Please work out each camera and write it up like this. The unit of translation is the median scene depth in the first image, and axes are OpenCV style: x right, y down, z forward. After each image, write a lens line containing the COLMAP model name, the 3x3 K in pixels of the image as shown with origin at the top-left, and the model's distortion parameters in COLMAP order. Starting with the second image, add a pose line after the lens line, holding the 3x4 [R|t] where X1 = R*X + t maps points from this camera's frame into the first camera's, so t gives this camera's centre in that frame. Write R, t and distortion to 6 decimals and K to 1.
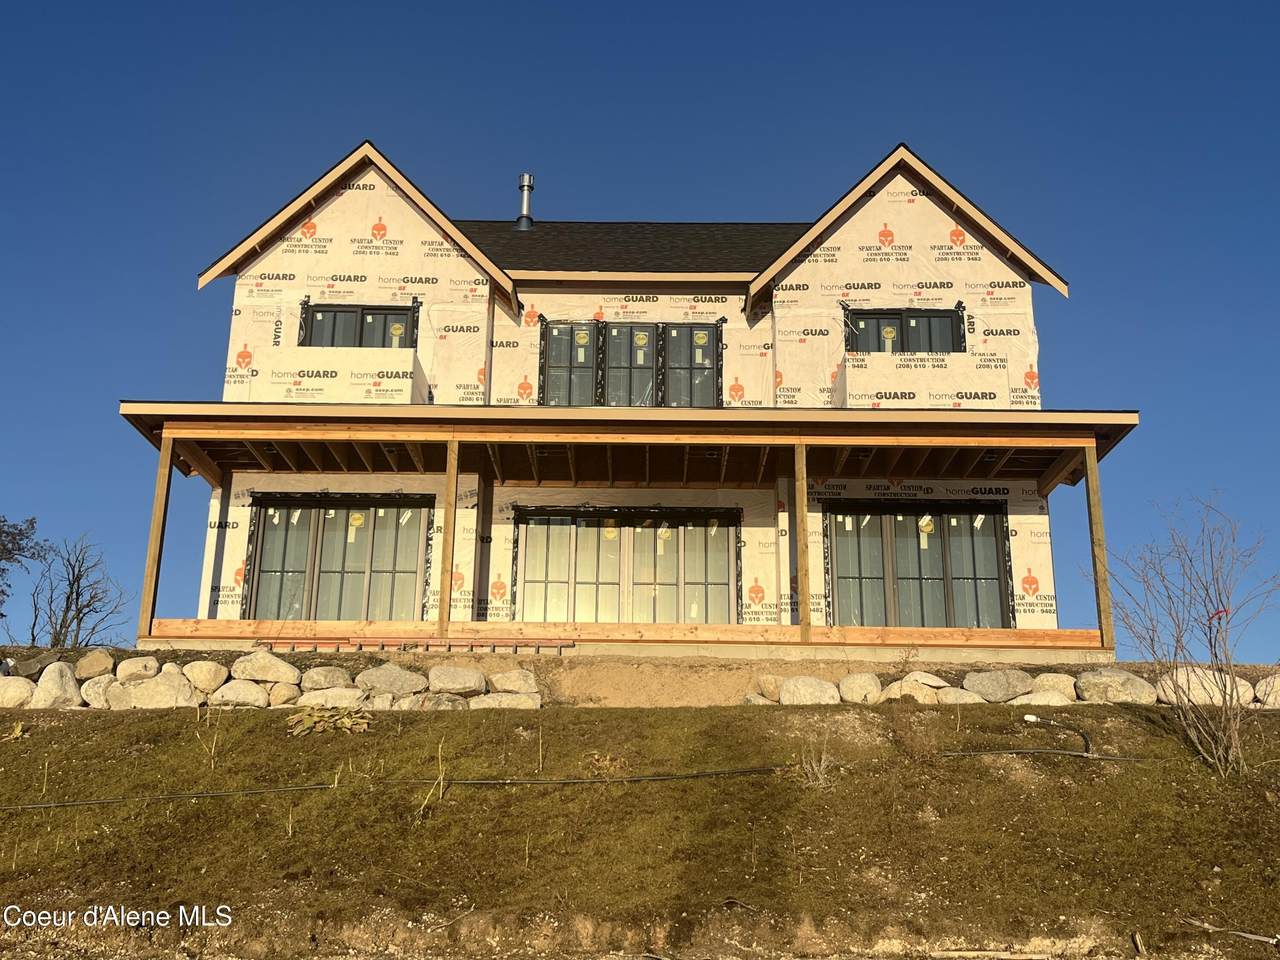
lens RADIAL K [[1354.6, 0, 627.2], [0, 1354.6, 477.0], [0, 0, 1]] dist [0.095192, 0.000000]
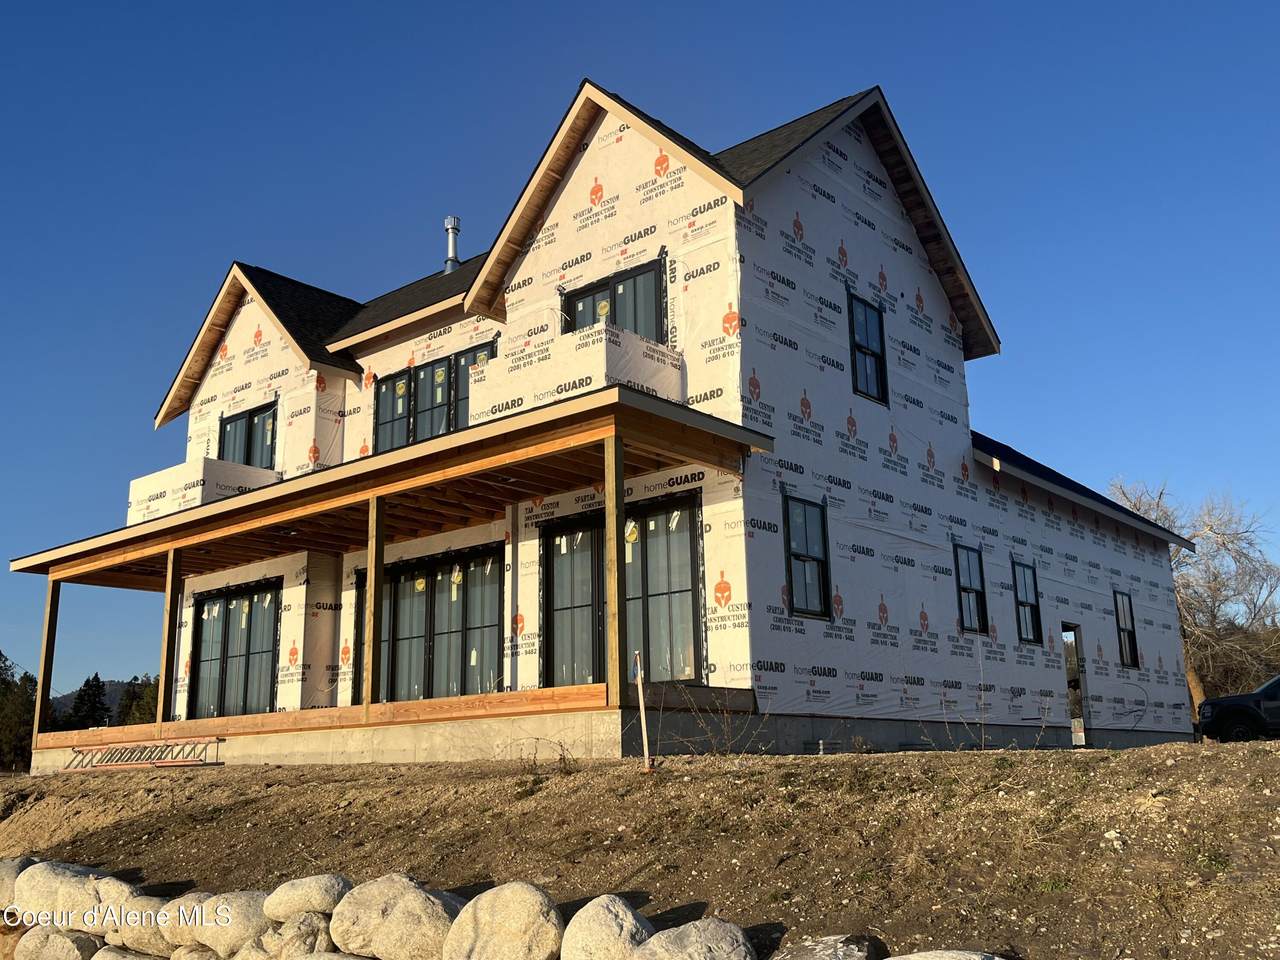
lens RADIAL K [[1189.3, 0, 641.9], [0, 1189.3, 480.6], [0, 0, 1]] dist [0.034837, 0.000000]
pose [[0.771125, -0.182317, -0.610022, 0.643592], [0.229118, 0.973398, -0.001293, 0.005756], [0.594030, -0.138770, 0.792383, 0.409059]]
